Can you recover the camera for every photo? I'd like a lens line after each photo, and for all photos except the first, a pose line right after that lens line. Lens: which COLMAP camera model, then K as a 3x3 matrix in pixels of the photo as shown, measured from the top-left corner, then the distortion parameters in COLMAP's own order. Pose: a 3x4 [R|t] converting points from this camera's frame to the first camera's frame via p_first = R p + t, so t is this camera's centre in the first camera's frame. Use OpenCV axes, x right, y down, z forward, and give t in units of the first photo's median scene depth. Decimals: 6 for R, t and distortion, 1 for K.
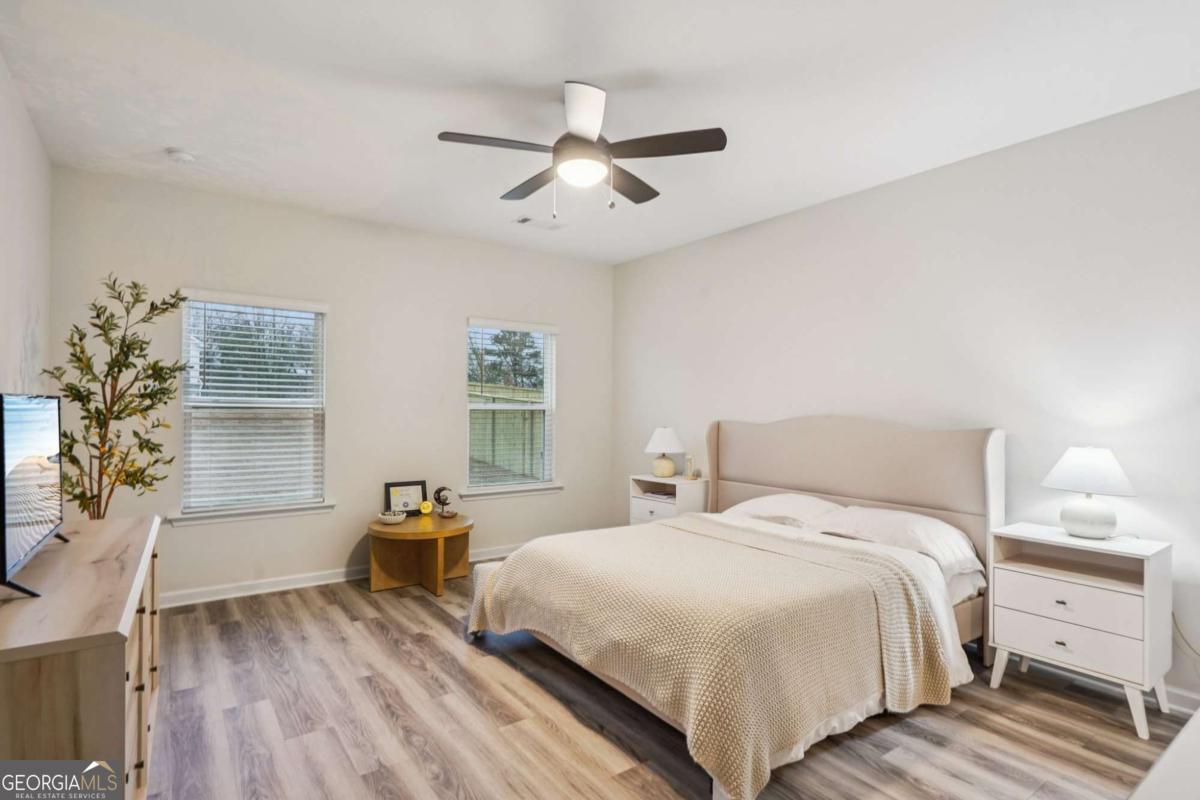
lens RADIAL K [[596.0, 0, 595.1], [0, 596.0, 409.1], [0, 0, 1]] dist [0.000662, -0.000816]
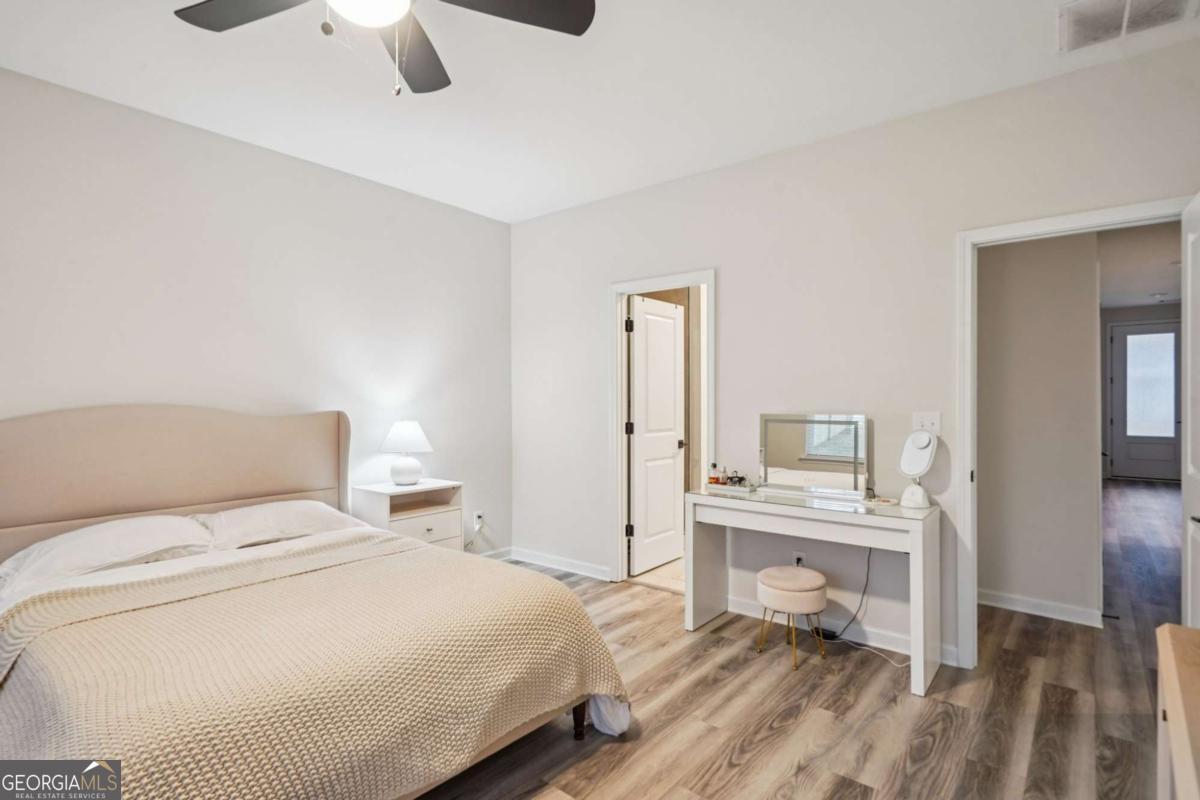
lens RADIAL K [[596.0, 0, 591.1], [0, 596.0, 400.5], [0, 0, 1]] dist [0.000662, -0.000816]
pose [[-0.231817, -0.018444, 0.972584, -0.725142], [0.000514, 0.999818, 0.019083, -0.012991], [-0.972759, 0.004924, -0.231766, 1.011962]]
